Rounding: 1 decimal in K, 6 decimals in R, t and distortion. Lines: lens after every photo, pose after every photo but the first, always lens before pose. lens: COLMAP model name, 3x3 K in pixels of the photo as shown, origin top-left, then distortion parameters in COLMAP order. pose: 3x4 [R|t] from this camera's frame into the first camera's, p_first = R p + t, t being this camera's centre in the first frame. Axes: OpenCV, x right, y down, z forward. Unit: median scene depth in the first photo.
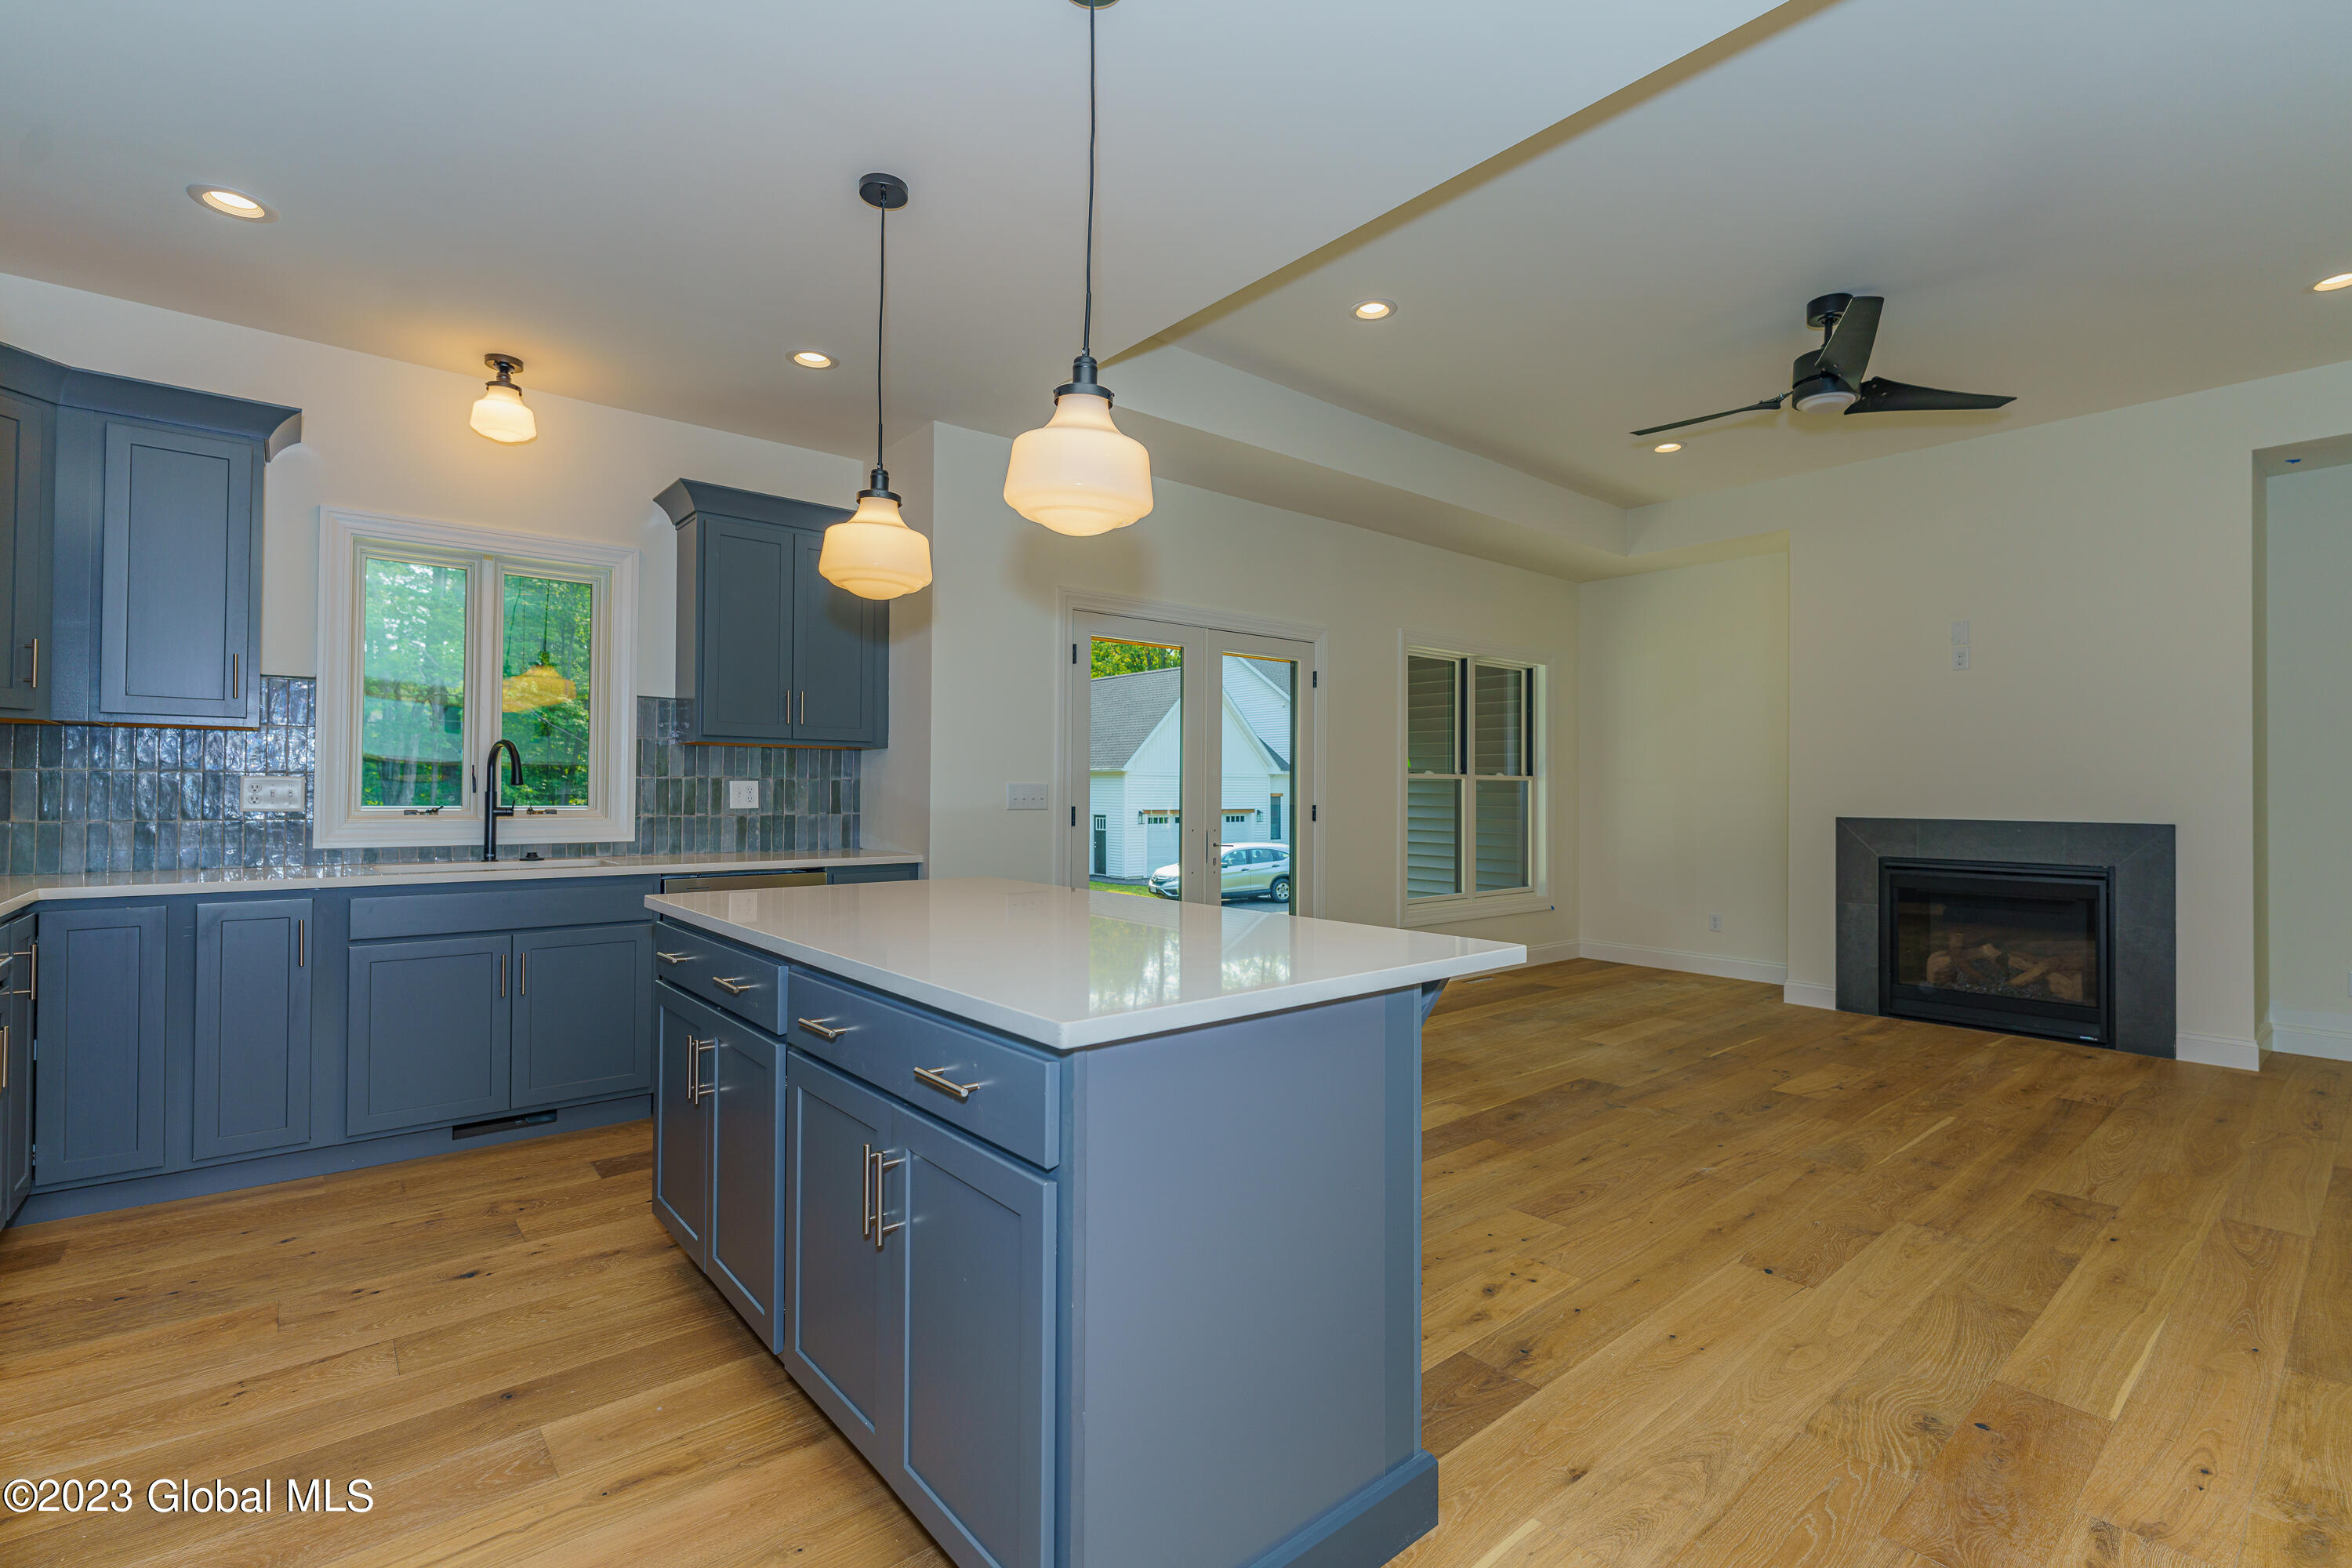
lens RADIAL K [[1058.5, 0, 1172.9], [0, 1058.5, 777.6], [0, 0, 1]] dist [-0.001486, -0.000439]
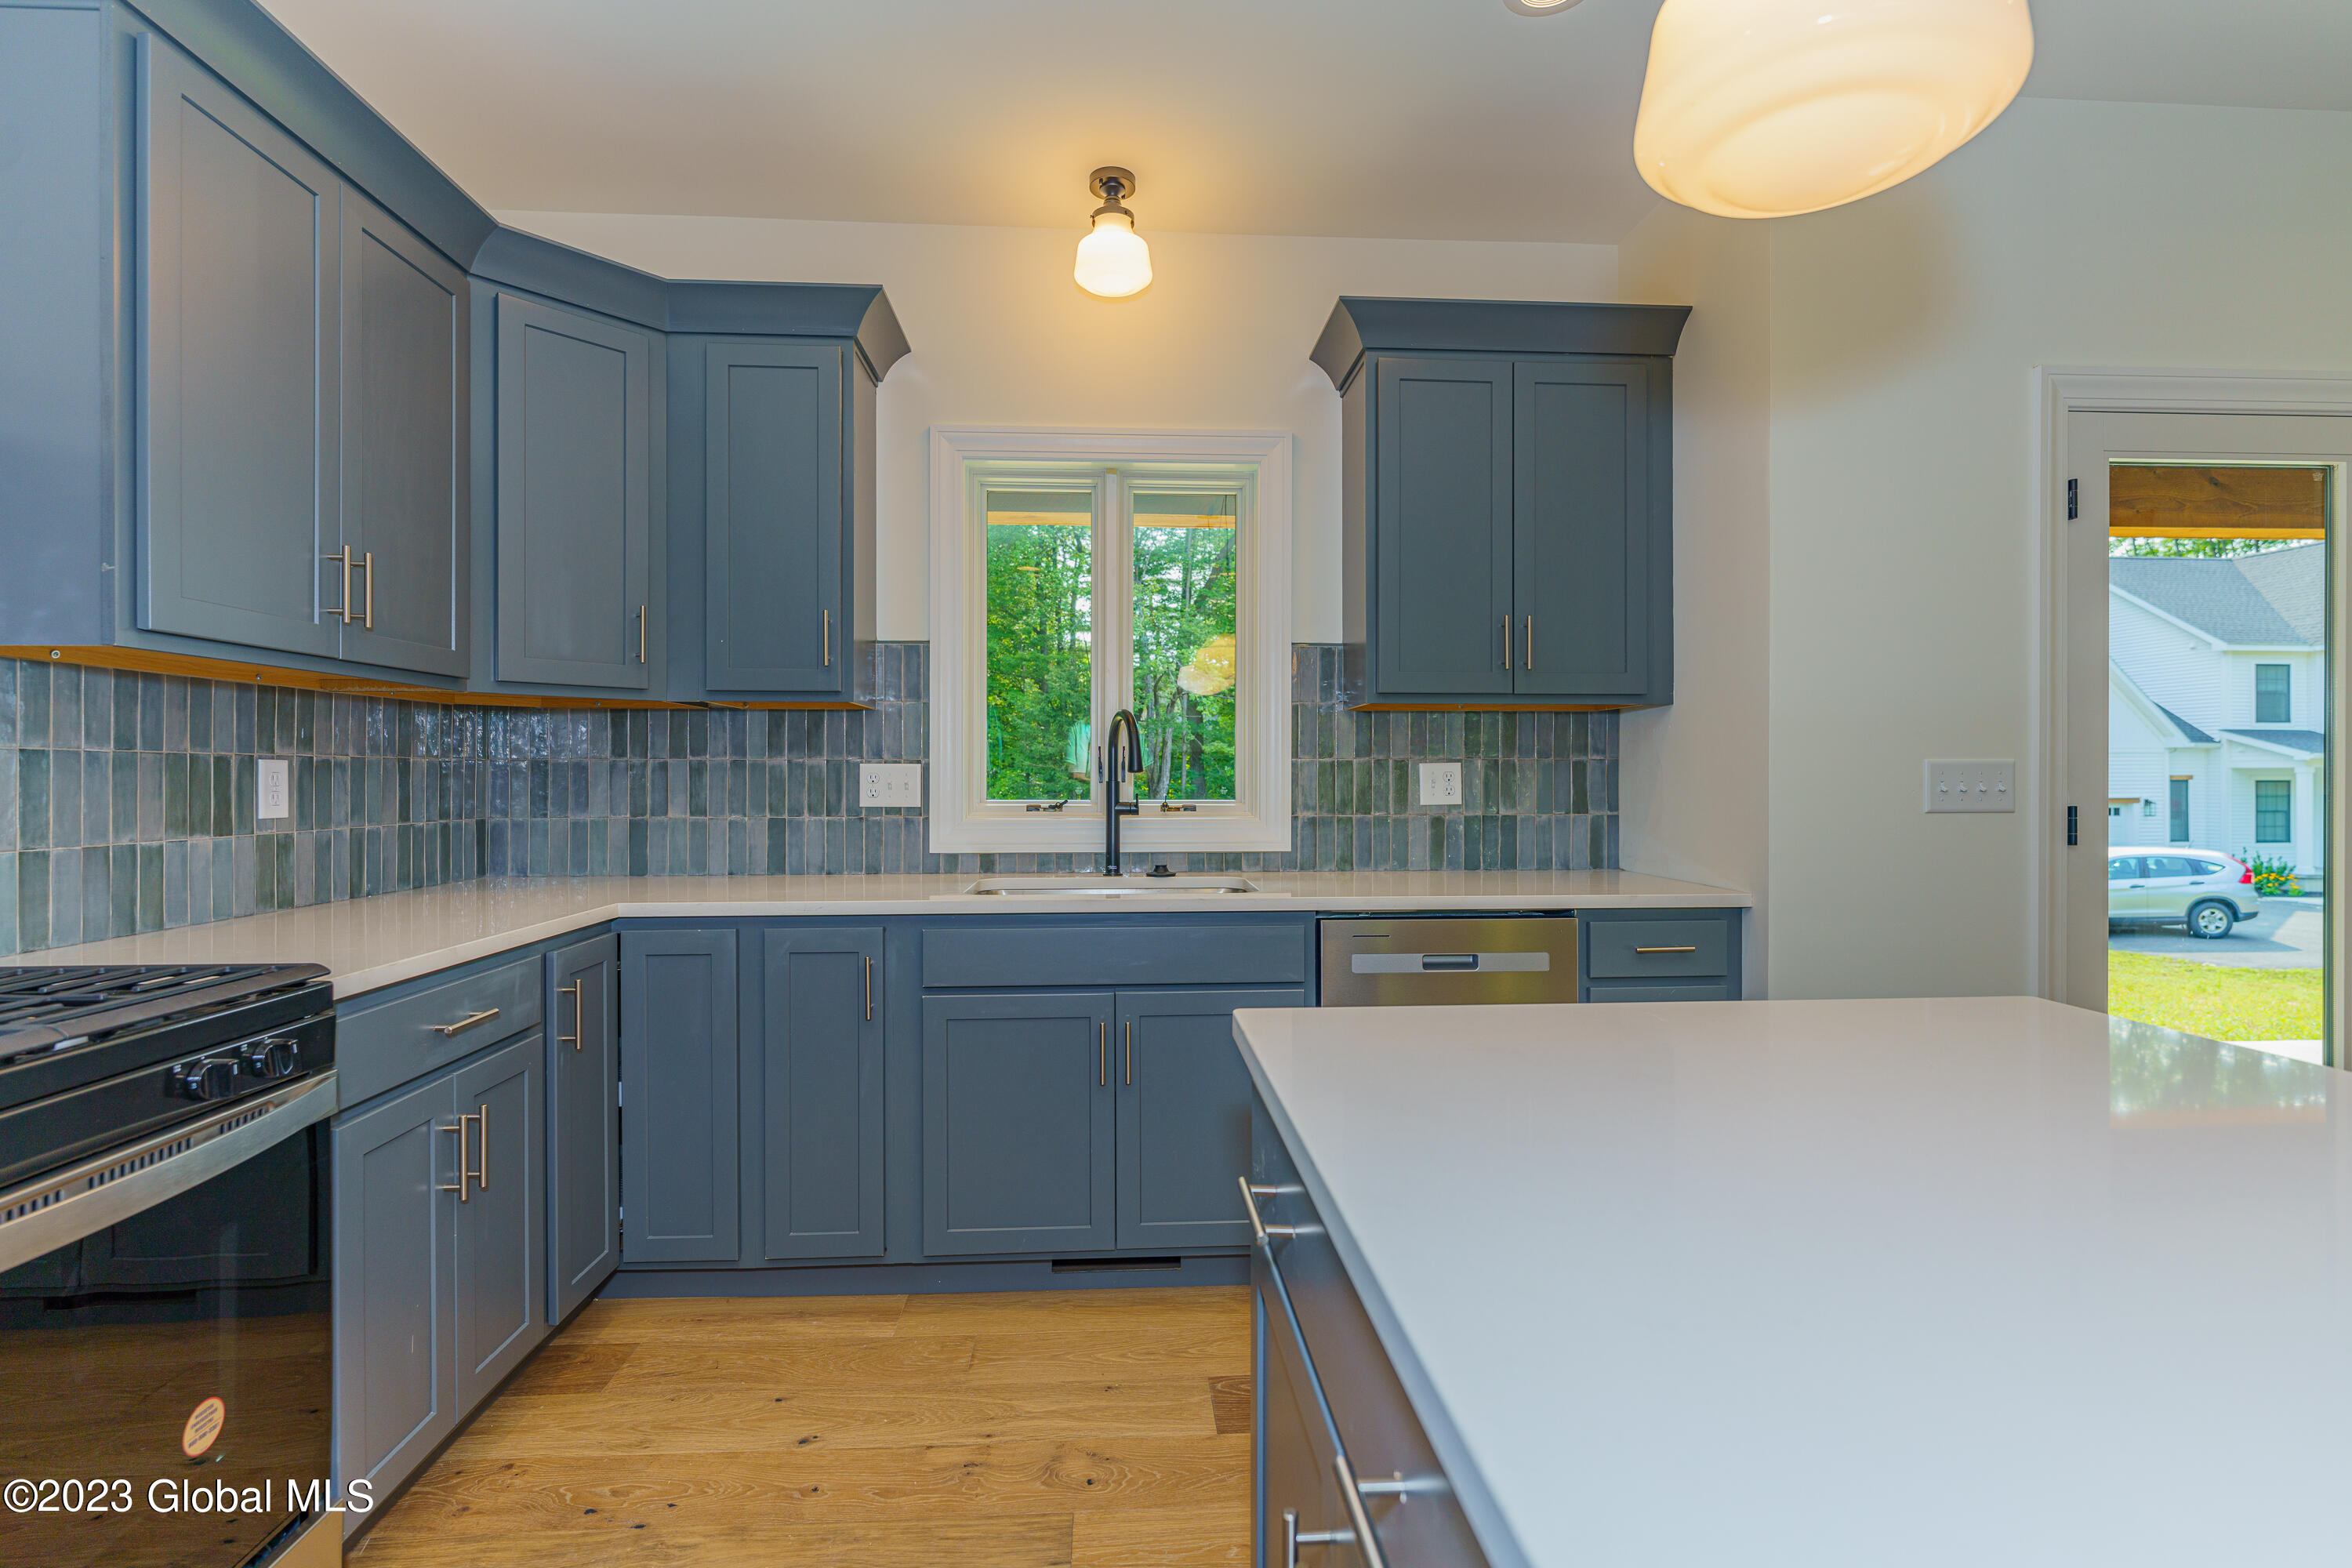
lens RADIAL K [[1059.7, 0, 1160.8], [0, 1059.7, 777.6], [0, 0, 1]] dist [0.001008, -0.000316]
pose [[0.800360, -0.004512, -0.599503, -0.171140], [0.013265, 0.999860, 0.010185, 0.003558], [0.599373, -0.016104, 0.800307, 0.422221]]
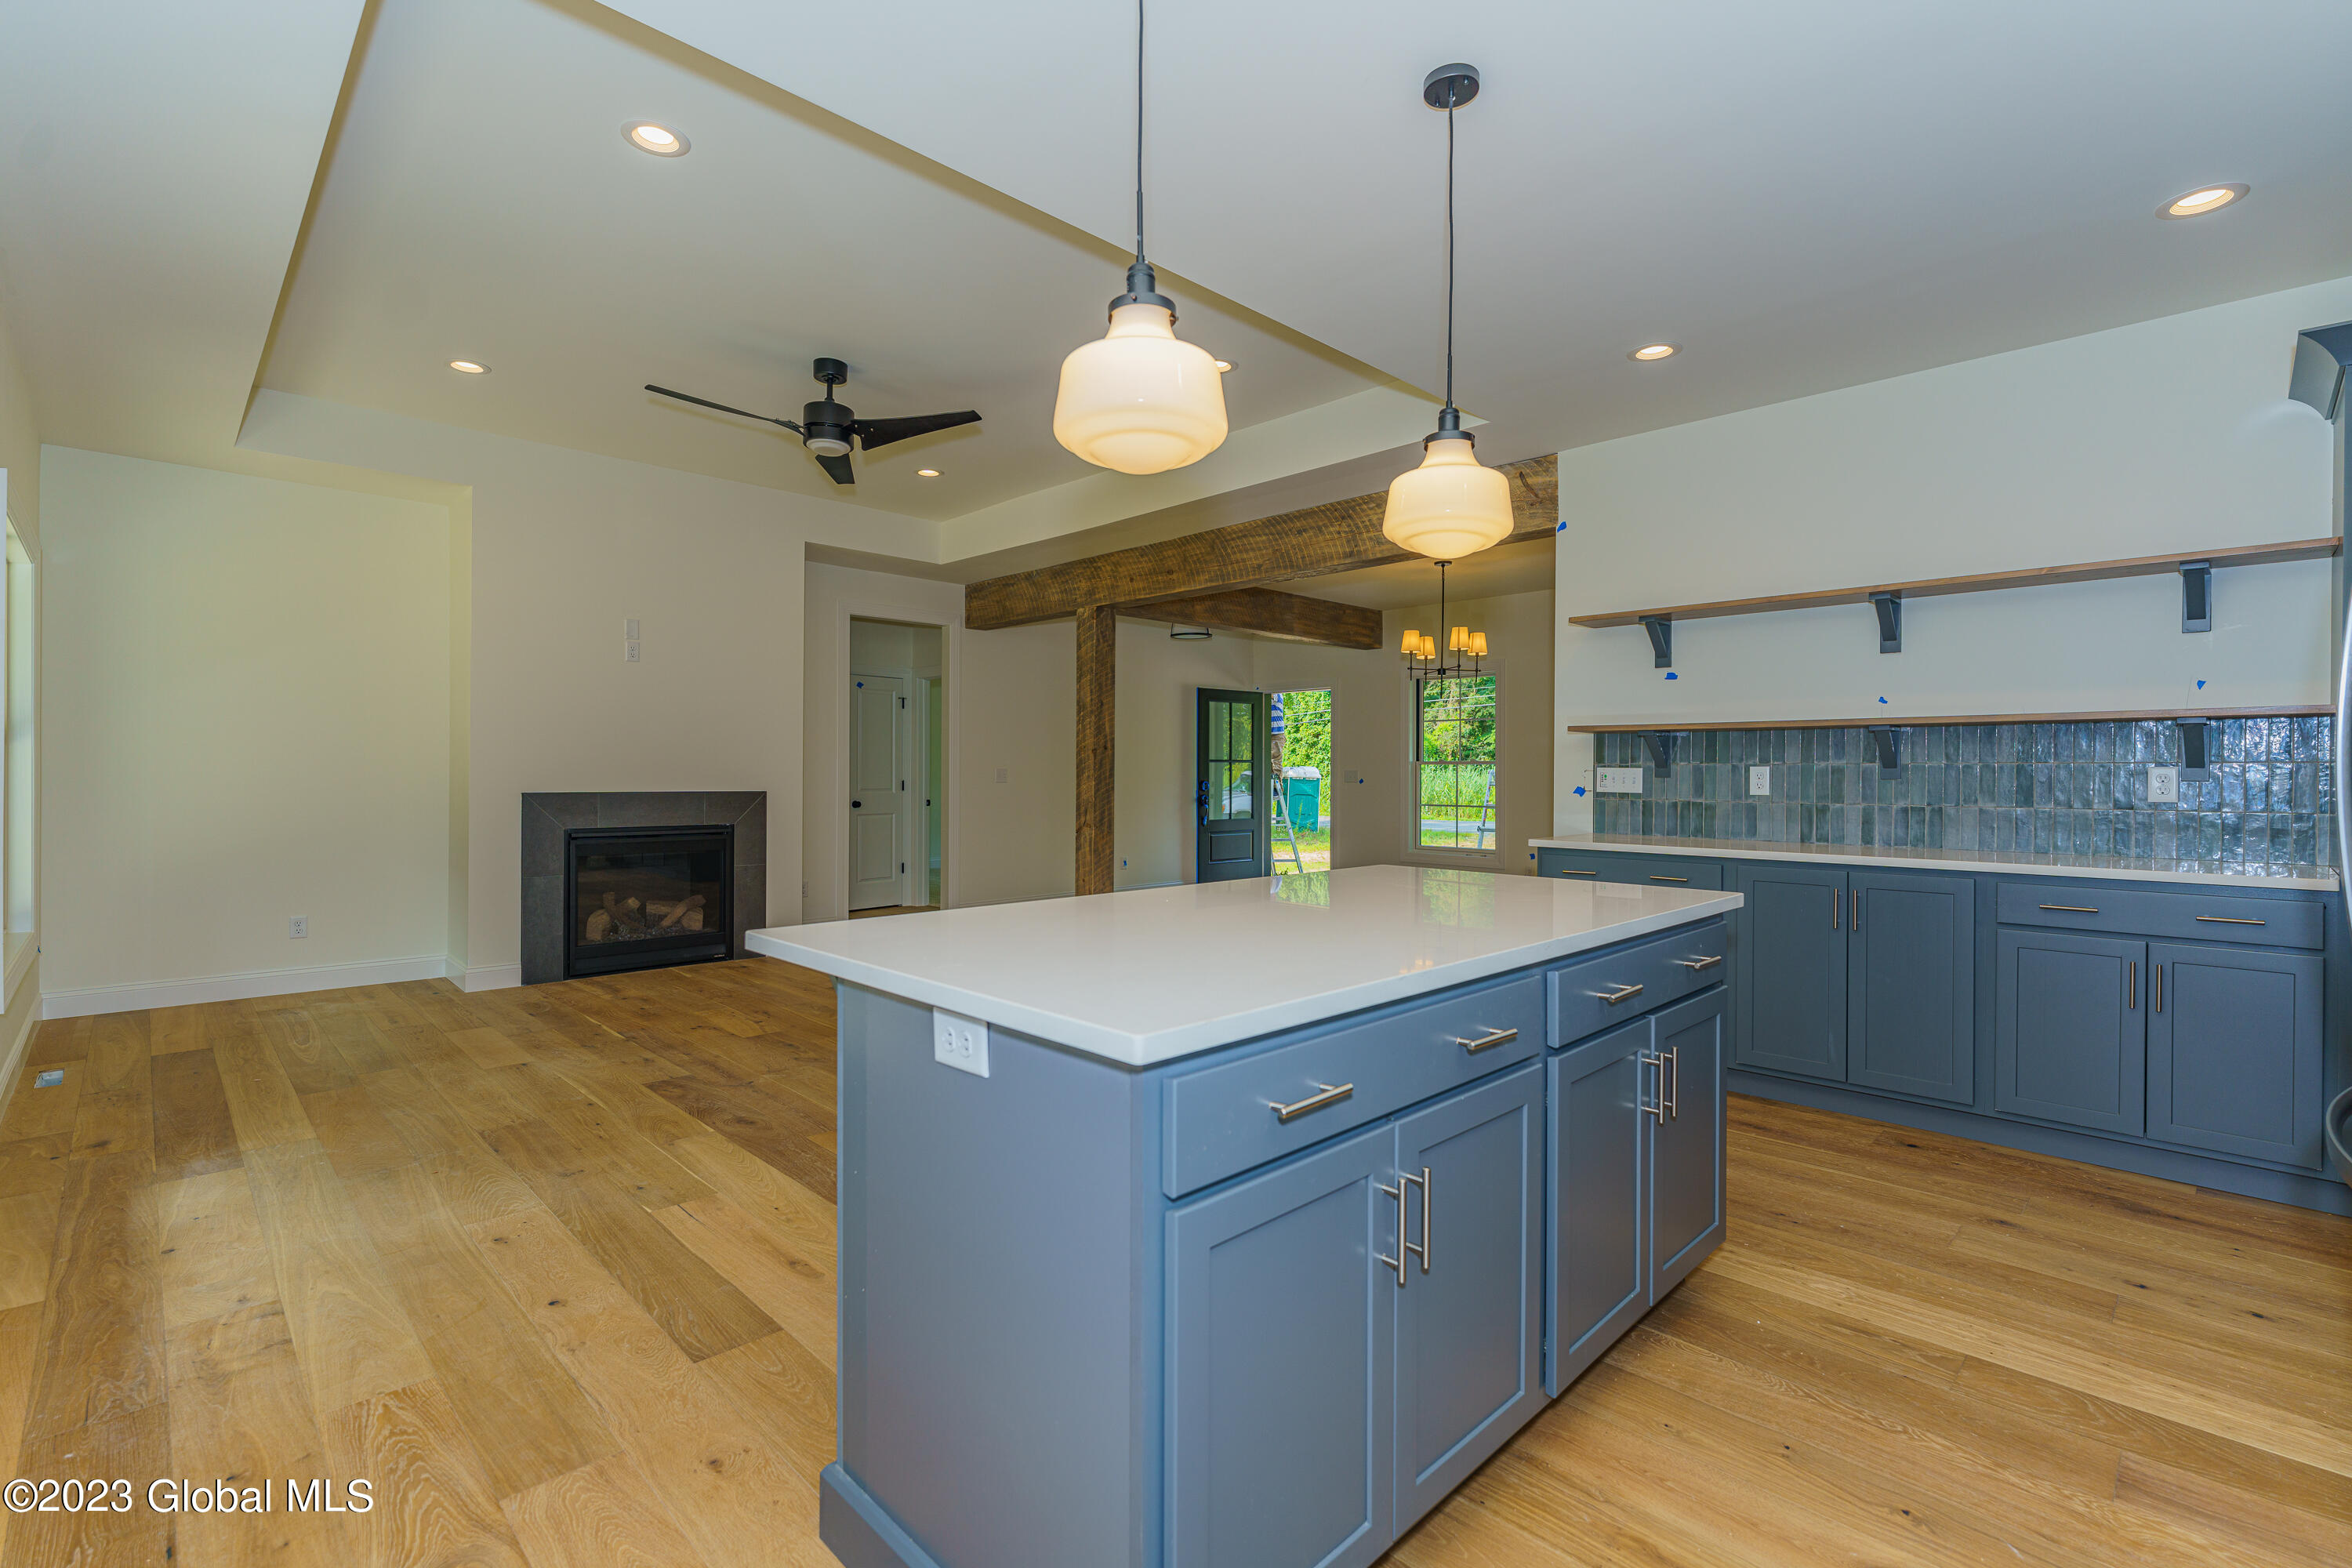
lens RADIAL K [[1058.5, 0, 1172.9], [0, 1058.5, 777.6], [0, 0, 1]] dist [-0.001486, -0.000439]
pose [[-0.073812, -0.009624, 0.997226, -0.620471], [-0.017203, 0.999817, 0.008376, 0.005911], [-0.997124, -0.016537, -0.073964, 0.695061]]
